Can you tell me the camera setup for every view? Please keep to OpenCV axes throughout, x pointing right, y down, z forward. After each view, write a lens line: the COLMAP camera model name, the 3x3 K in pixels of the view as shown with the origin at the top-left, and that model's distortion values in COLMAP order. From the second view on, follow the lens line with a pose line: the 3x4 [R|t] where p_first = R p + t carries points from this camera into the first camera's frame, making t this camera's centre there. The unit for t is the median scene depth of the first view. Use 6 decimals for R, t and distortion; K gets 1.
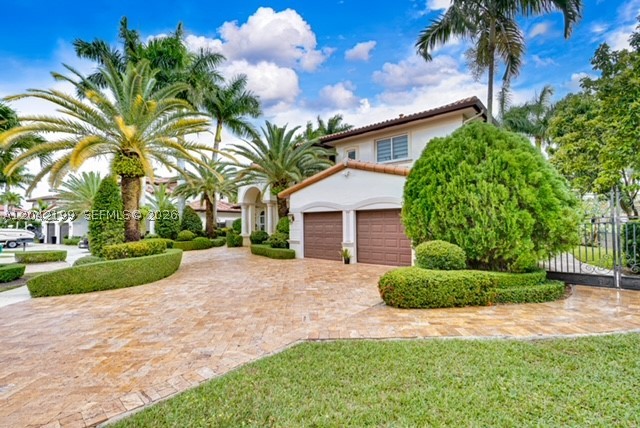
lens RADIAL K [[296.3, 0, 319.9], [0, 296.3, 218.2], [0, 0, 1]] dist [-0.000858, -0.000012]
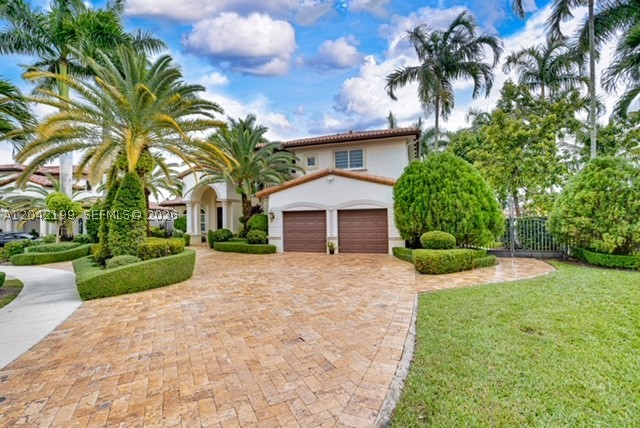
lens RADIAL K [[294.3, 0, 317.8], [0, 294.3, 214.0], [0, 0, 1]] dist [-0.001874, 0.000215]
pose [[0.931465, 0.001346, 0.363829, -0.389583], [0.001791, 0.999964, -0.008285, 0.000241], [-0.363827, 0.008369, 0.931429, -0.096110]]
